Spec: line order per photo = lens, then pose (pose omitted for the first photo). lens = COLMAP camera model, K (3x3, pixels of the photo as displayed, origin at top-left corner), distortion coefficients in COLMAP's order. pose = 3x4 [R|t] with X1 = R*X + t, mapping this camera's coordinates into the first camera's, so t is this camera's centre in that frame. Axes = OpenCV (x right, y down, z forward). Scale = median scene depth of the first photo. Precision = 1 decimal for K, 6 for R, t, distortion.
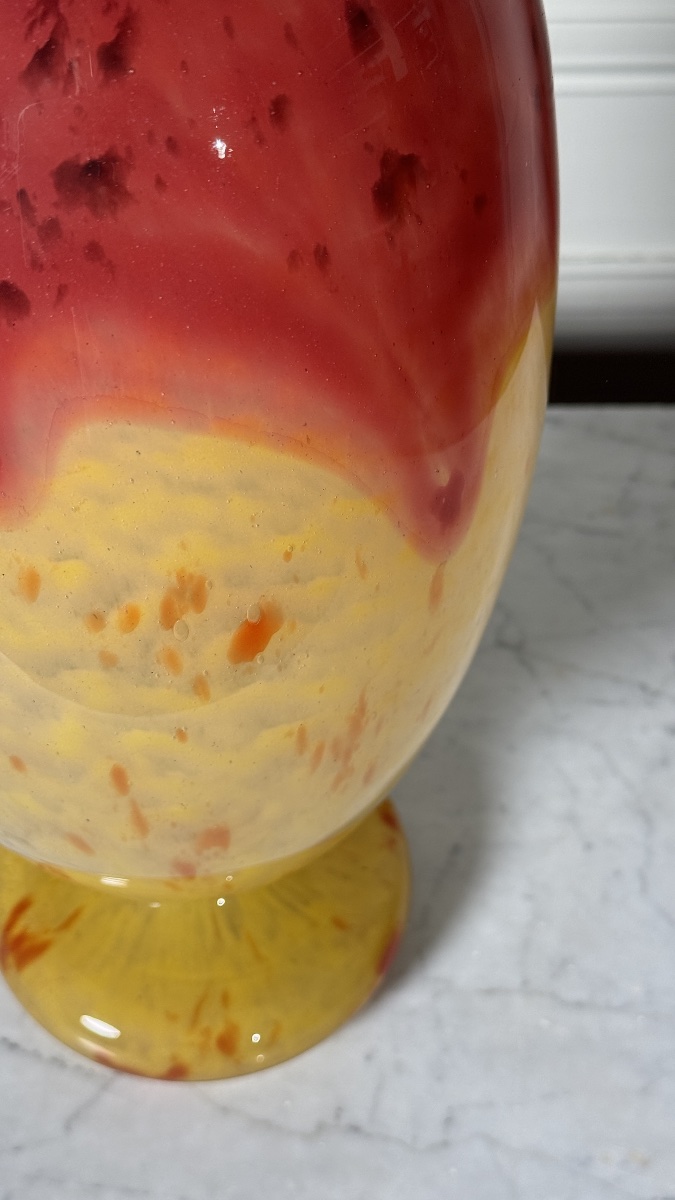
lens RADIAL K [[1732.5, 0, 335.6], [0, 1732.5, 592.5], [0, 0, 1]] dist [0.137858, -0.067445]
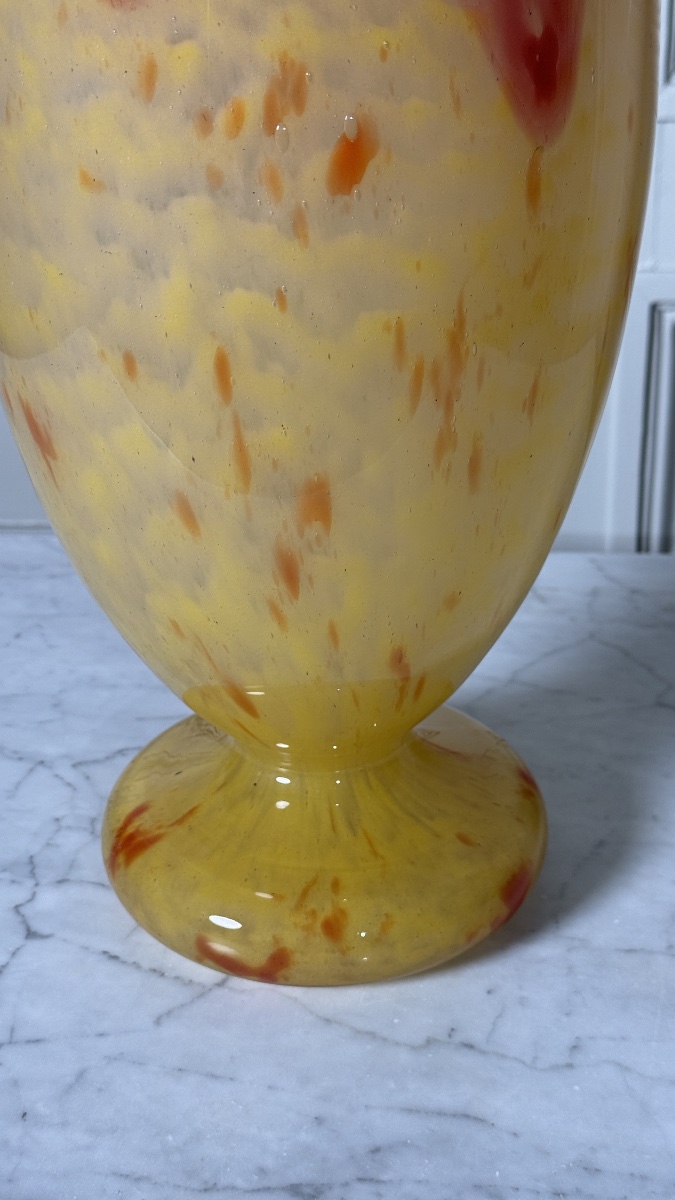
lens RADIAL K [[1758.4, 0, 337.5], [0, 1758.4, 600.0], [0, 0, 1]] dist [0.177372, -0.053994]
pose [[0.989538, 0.023772, -0.142303, 0.105446], [-0.076749, 0.921928, -0.379682, 0.684700], [0.122167, 0.386631, 0.914107, 0.108360]]
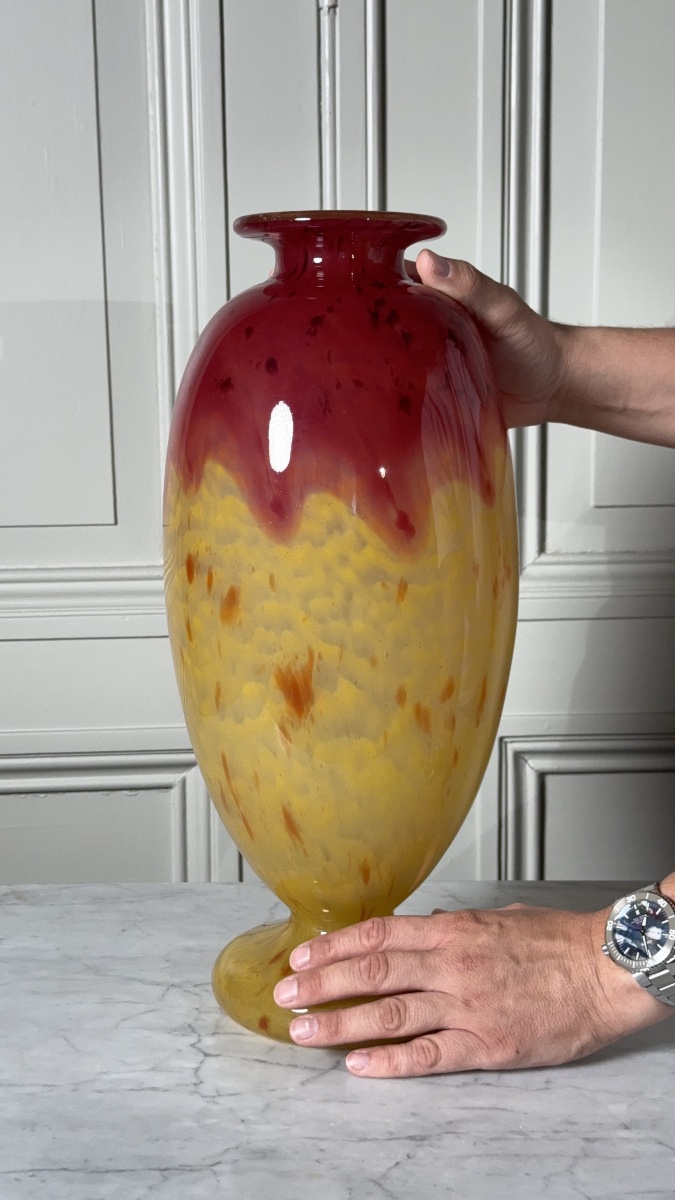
lens RADIAL K [[1718.3, 0, 334.4], [0, 1718.3, 597.4], [0, 0, 1]] dist [0.156764, -0.115412]
pose [[0.999834, -0.017319, 0.005738, -0.192933], [0.016747, 0.746374, -0.665316, 1.541298], [0.007240, 0.665301, 0.746540, -0.665295]]
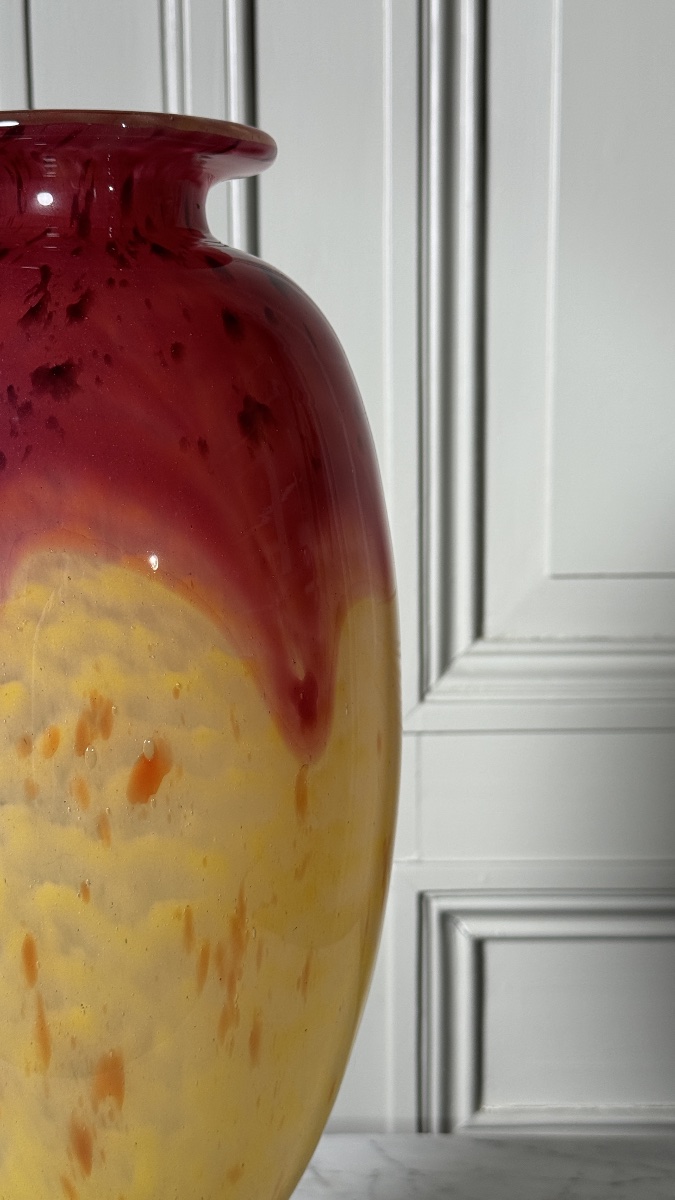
lens RADIAL K [[1732.5, 0, 335.6], [0, 1732.5, 592.5], [0, 0, 1]] dist [0.137858, -0.067445]
pose [[0.999638, -0.008632, -0.025493, 0.122924], [-0.010585, 0.744788, -0.667217, 0.770117], [0.024746, 0.667246, 0.744427, -0.032436]]
